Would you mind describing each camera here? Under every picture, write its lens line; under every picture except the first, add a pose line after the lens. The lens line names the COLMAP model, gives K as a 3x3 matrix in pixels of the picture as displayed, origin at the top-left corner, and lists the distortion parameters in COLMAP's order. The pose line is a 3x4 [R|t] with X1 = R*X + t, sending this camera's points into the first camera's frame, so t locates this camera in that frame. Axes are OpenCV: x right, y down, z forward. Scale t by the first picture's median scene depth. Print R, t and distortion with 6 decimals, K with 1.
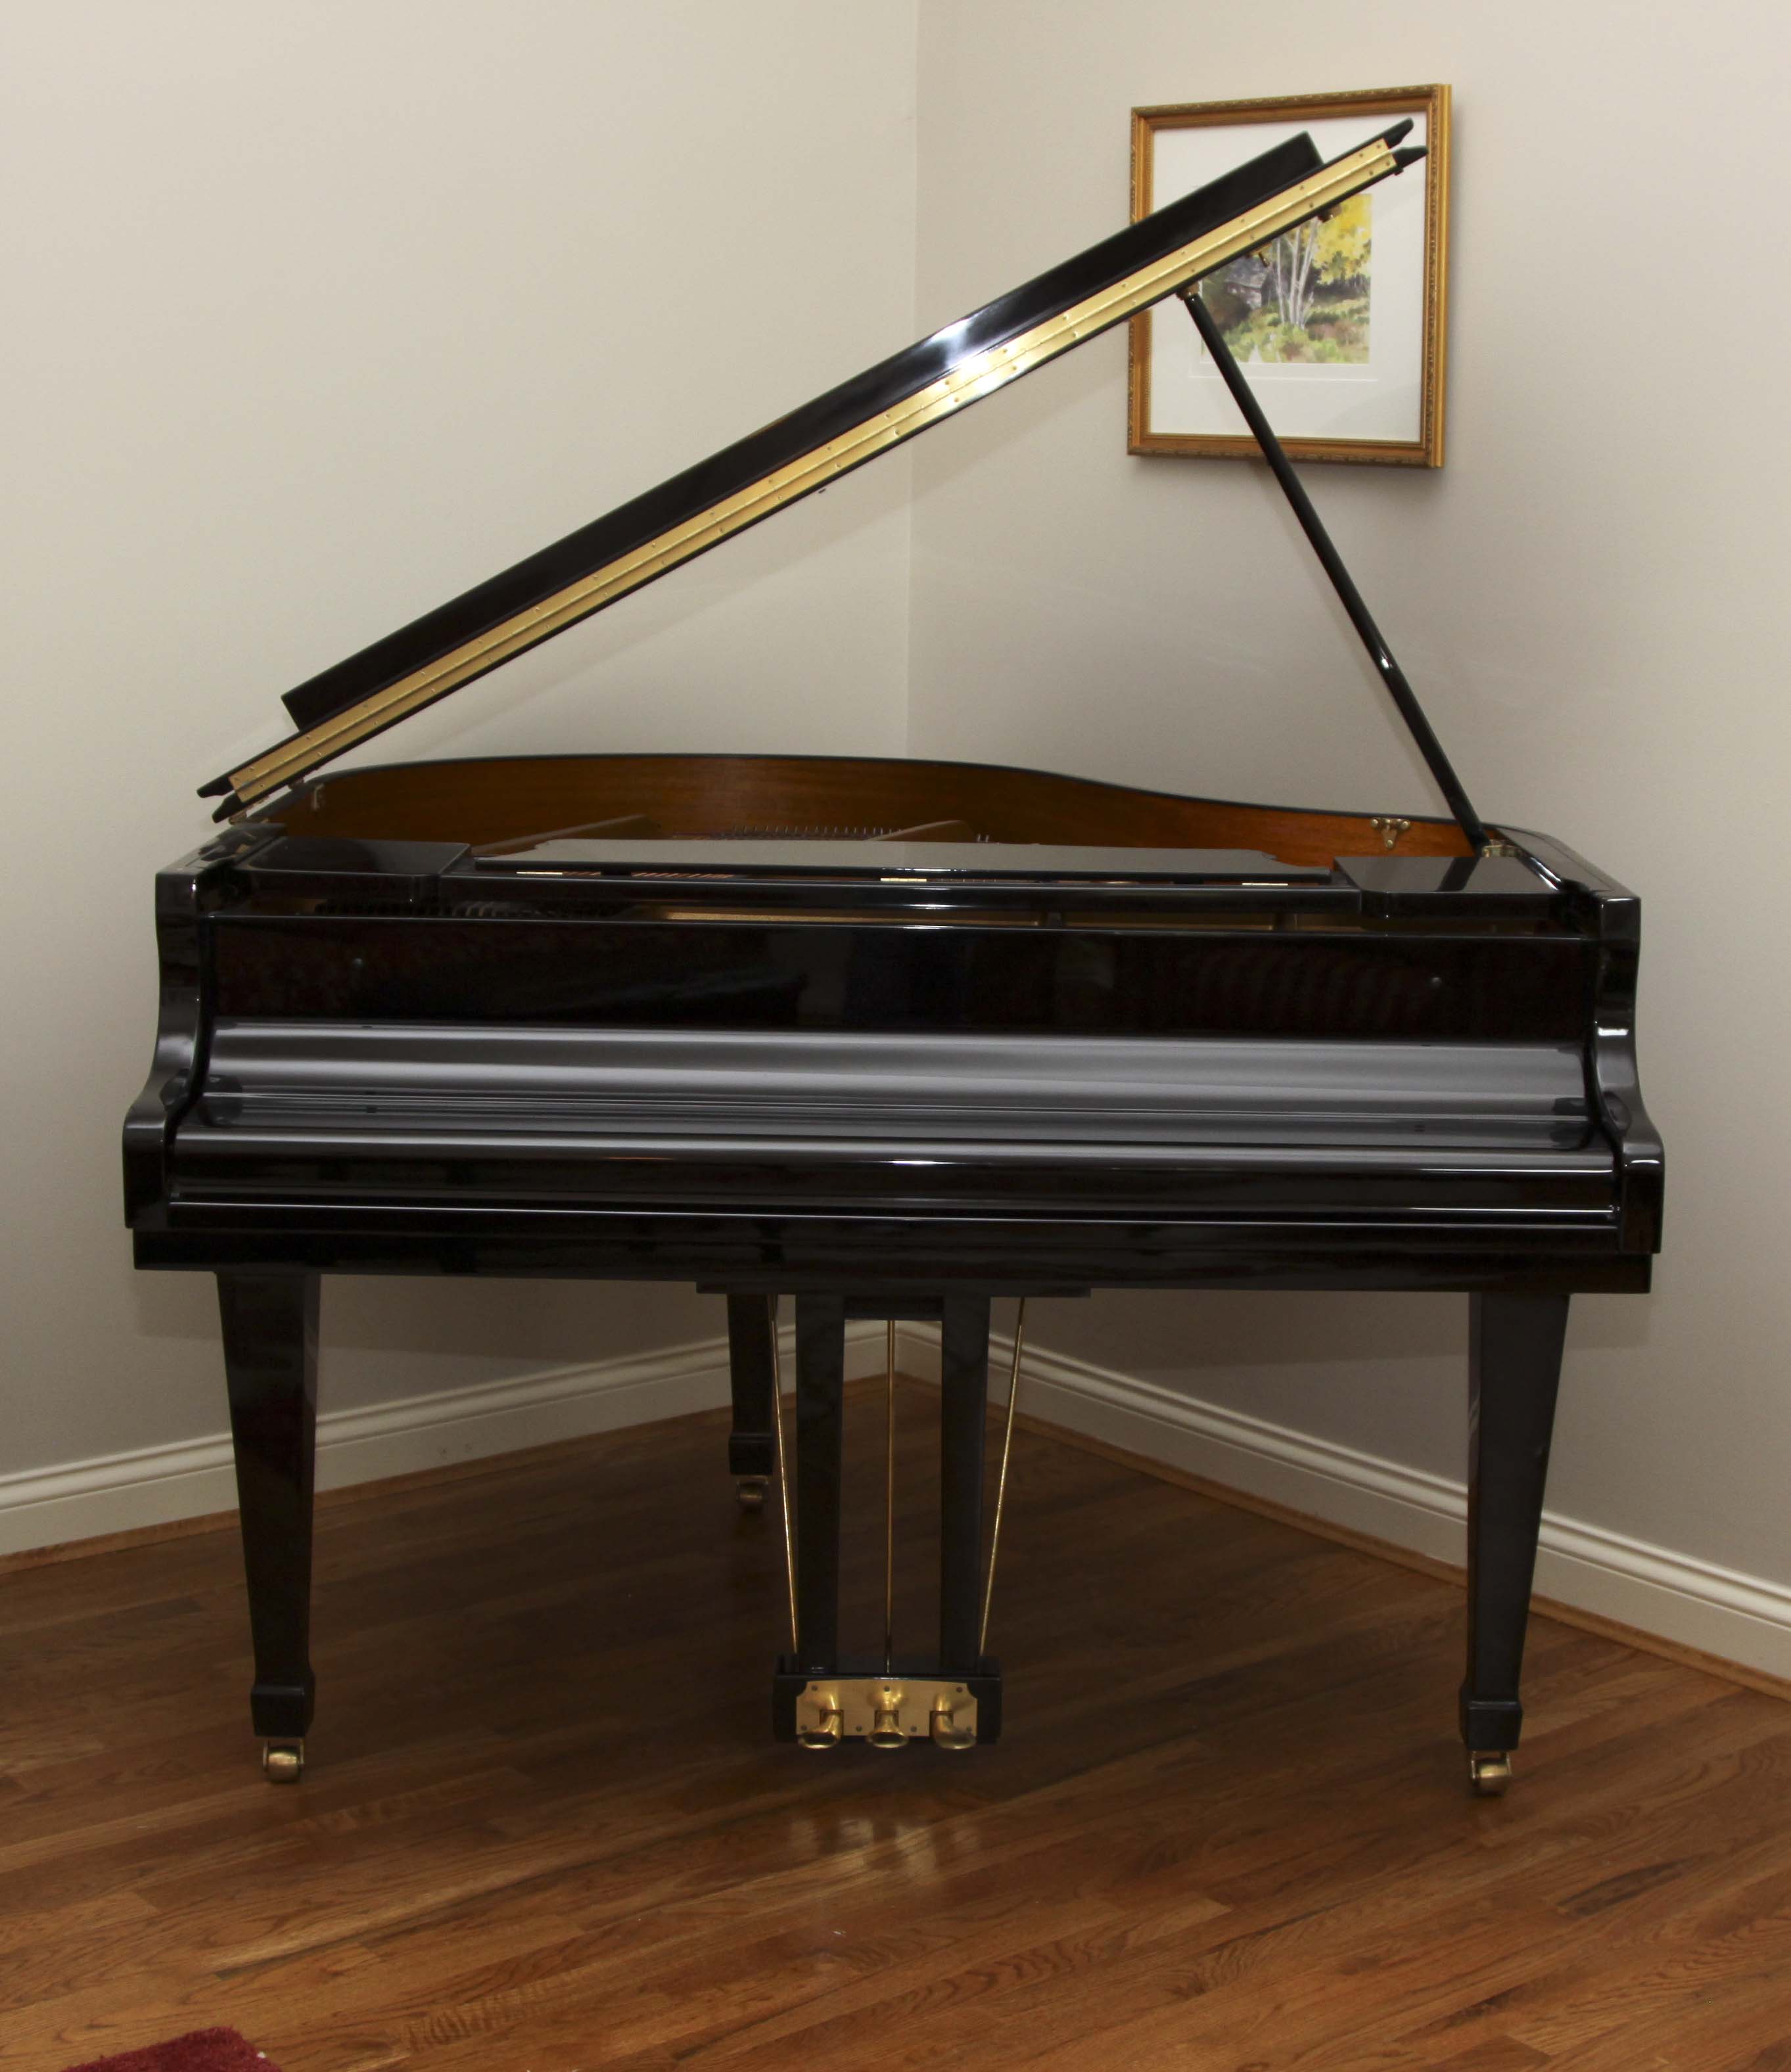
lens RADIAL K [[3168.9, 0, 991.9], [0, 3168.9, 1092.0], [0, 0, 1]] dist [-0.120355, 0.000000]
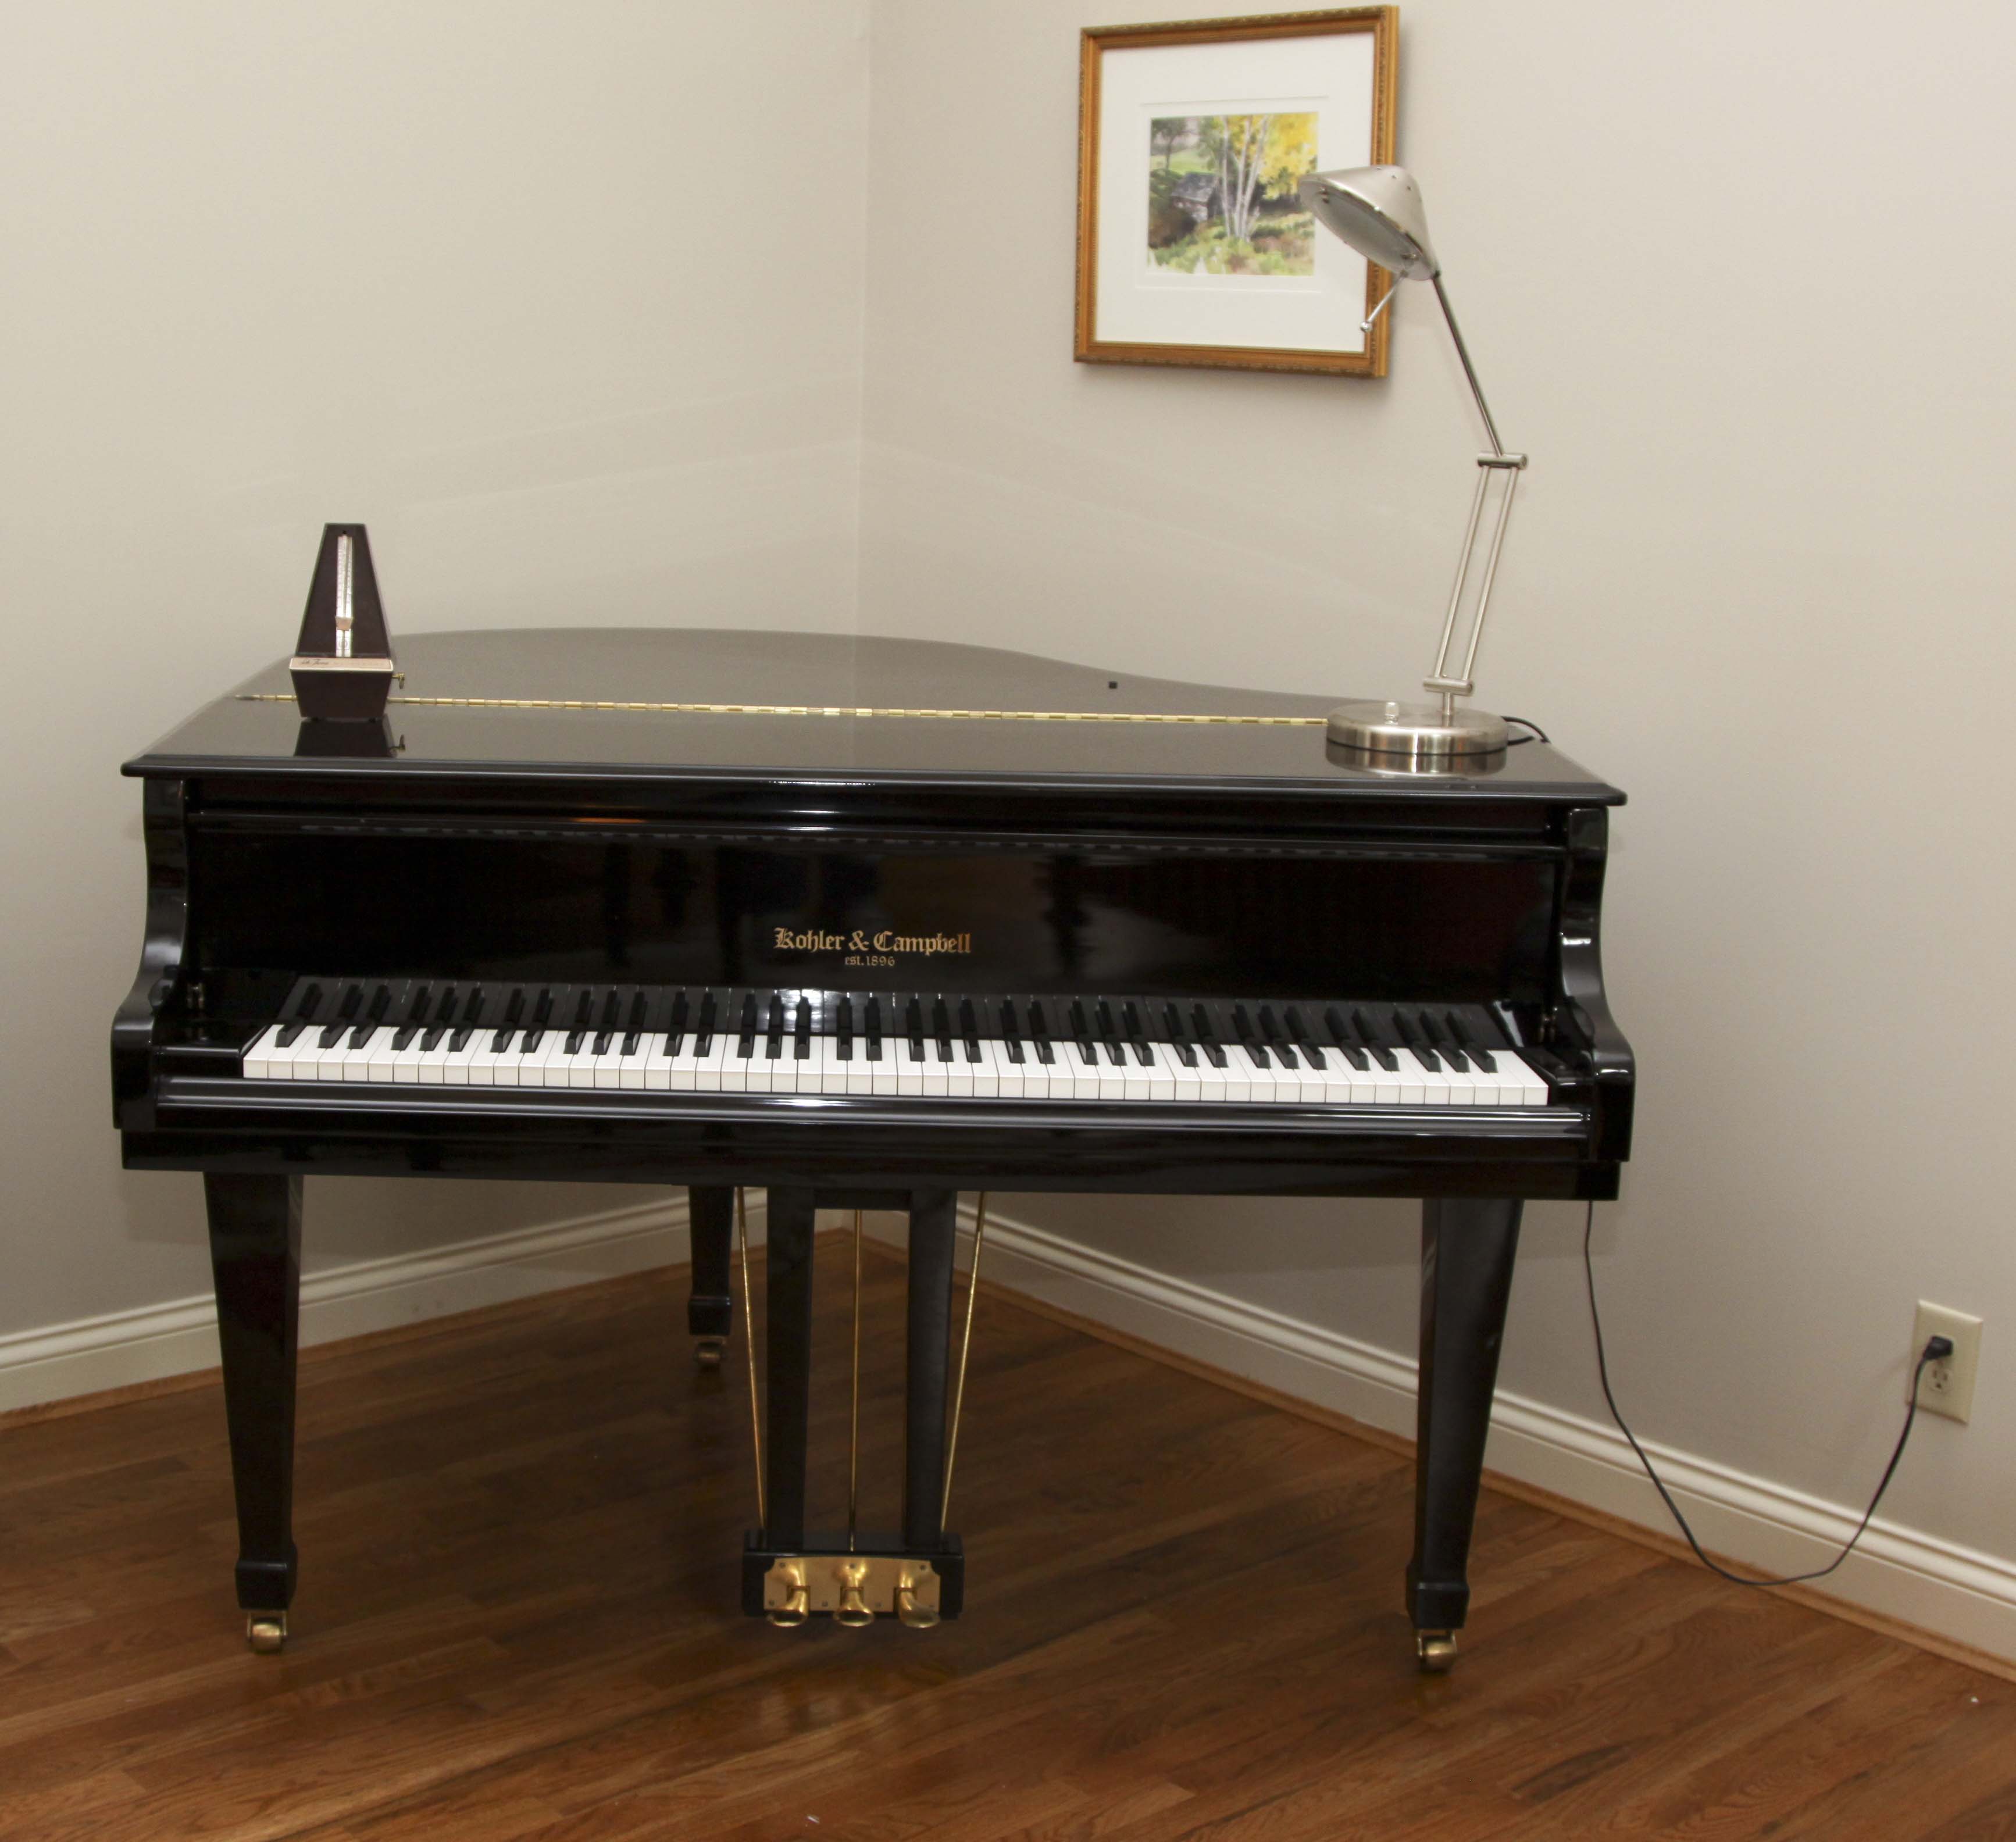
lens RADIAL K [[2823.4, 0, 852.0], [0, 2823.4, 966.2], [0, 0, 1]] dist [-0.116165, 0.000000]
pose [[0.999919, 0.005782, -0.011314, -0.024473], [-0.005597, 0.999852, 0.016291, -0.021868], [0.011407, -0.016226, 0.999803, 0.087419]]
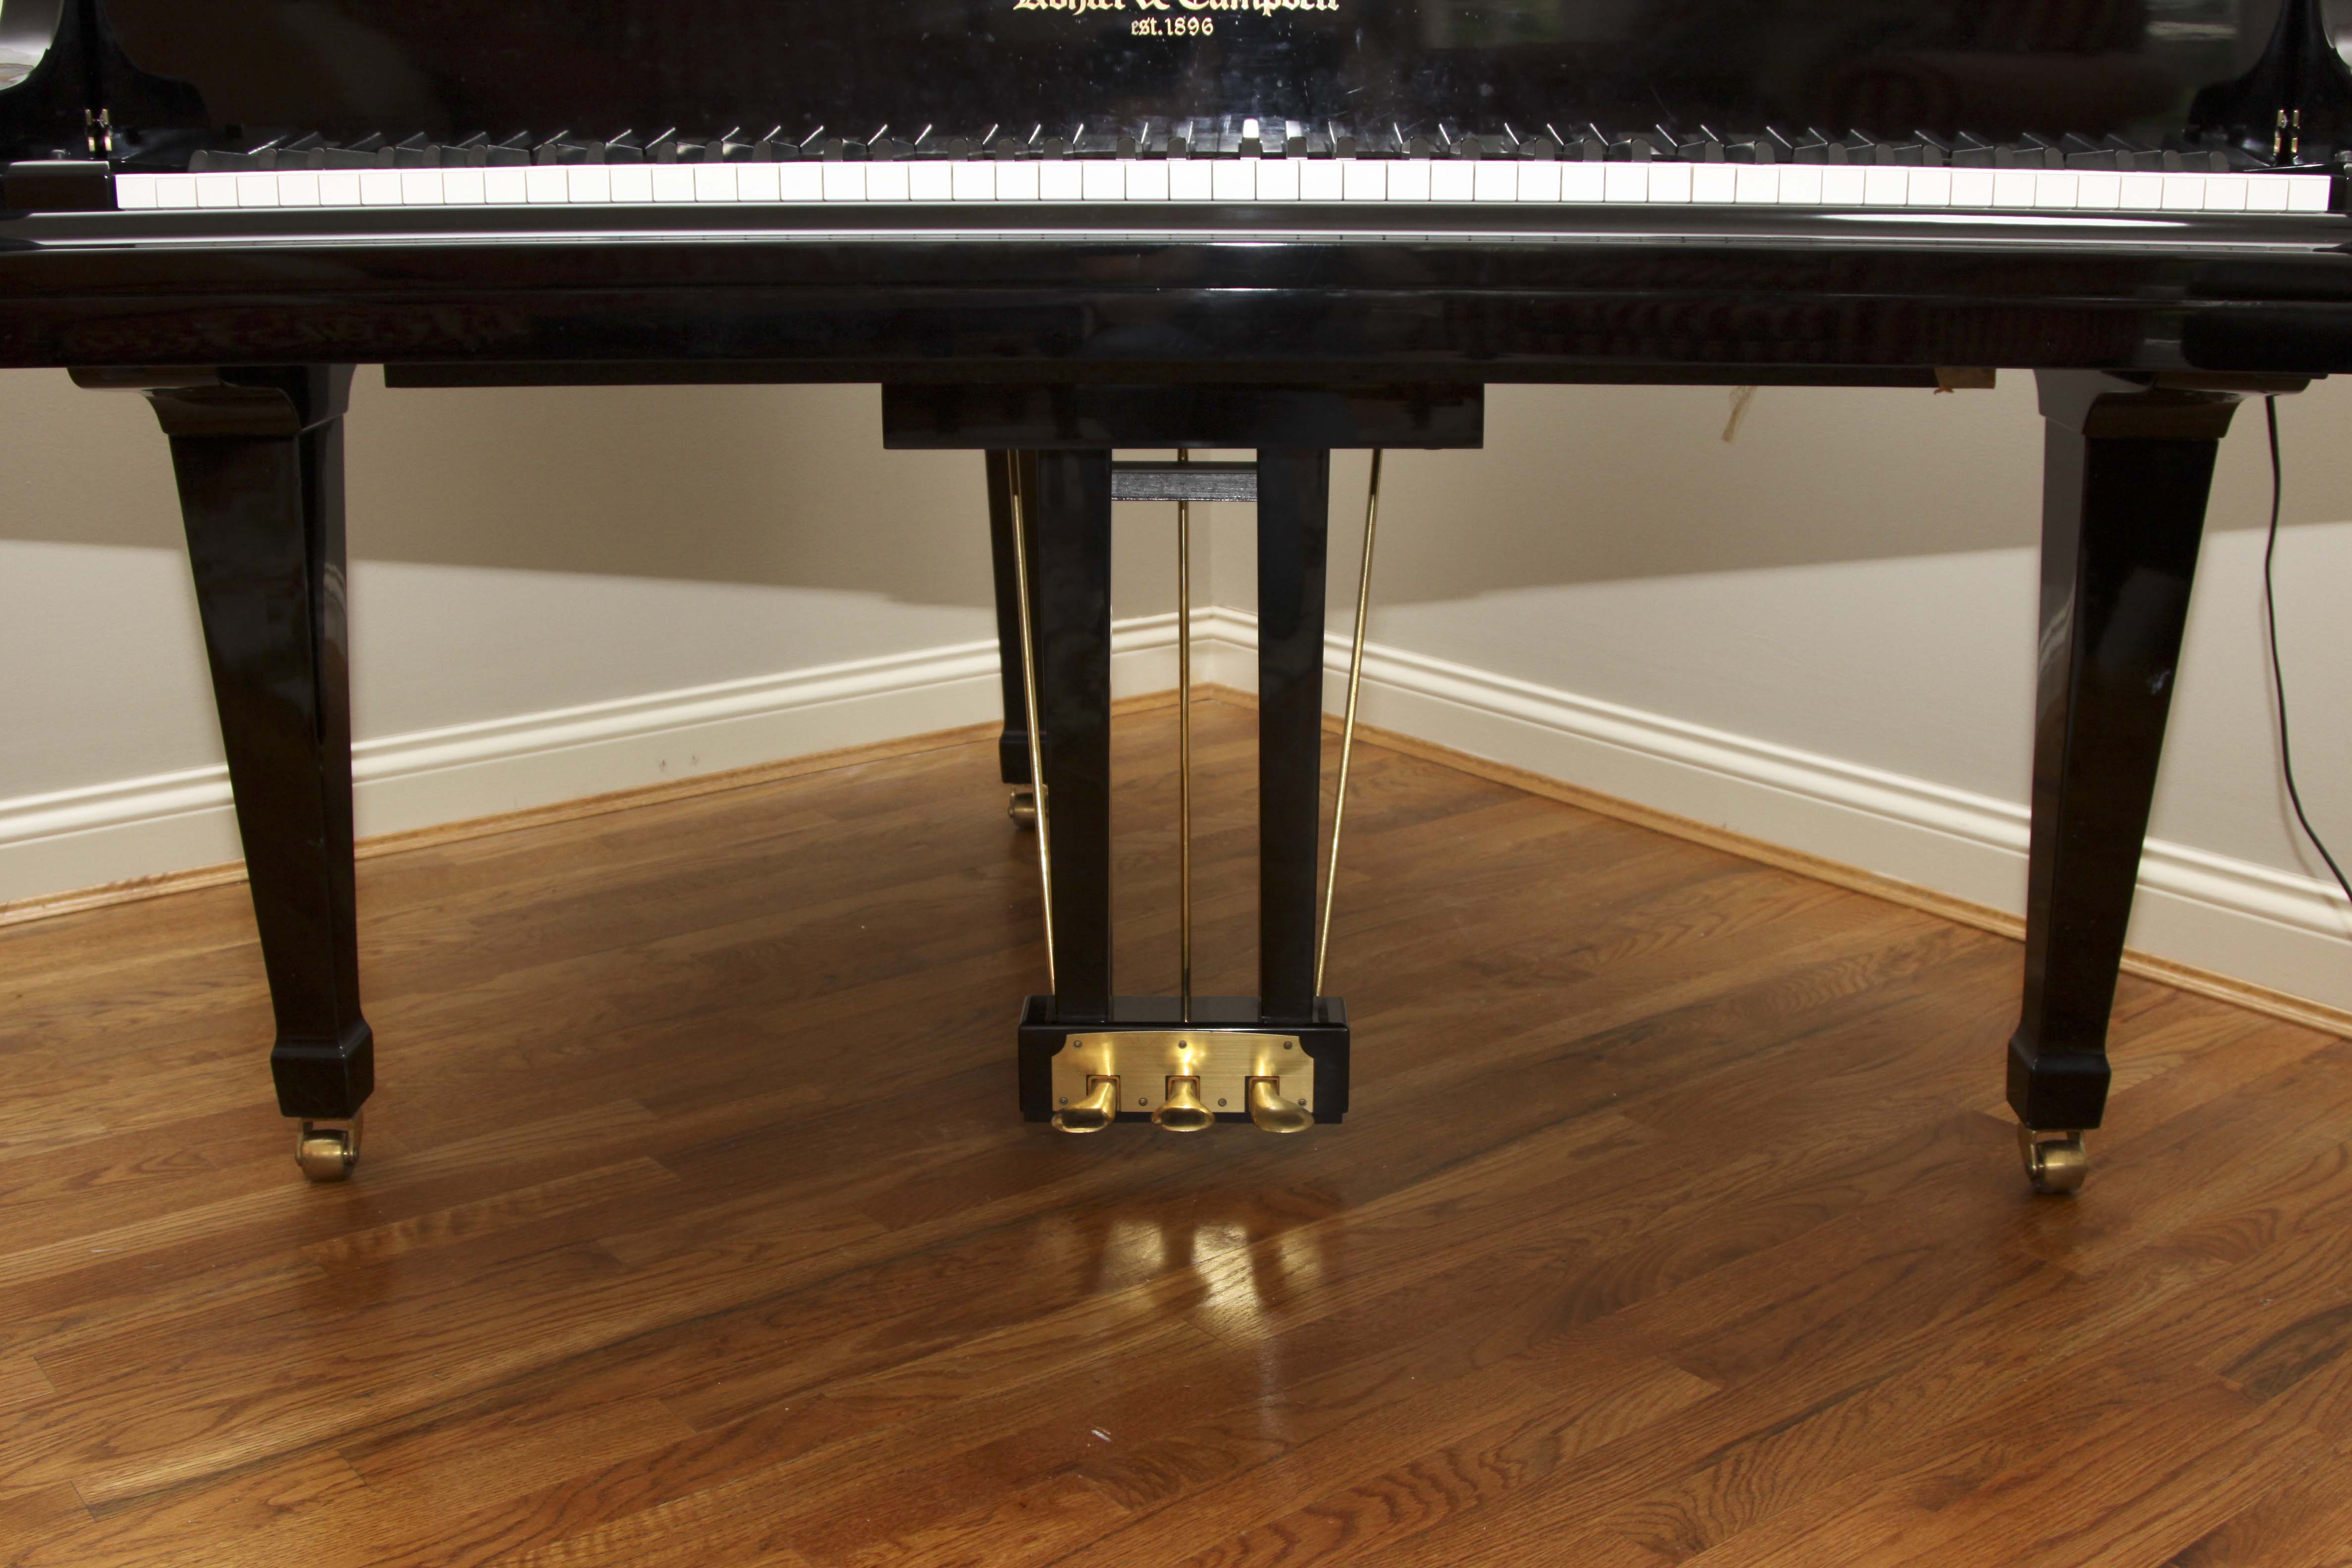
lens RADIAL K [[2471.3, 0, 1185.4], [0, 2471.3, 795.4], [0, 0, 1]] dist [-0.108003, 0.000000]
pose [[0.998830, -0.008308, -0.047642, -0.006599], [0.012475, 0.996055, 0.087858, 0.088622], [0.046724, -0.088349, 0.994993, 0.473999]]
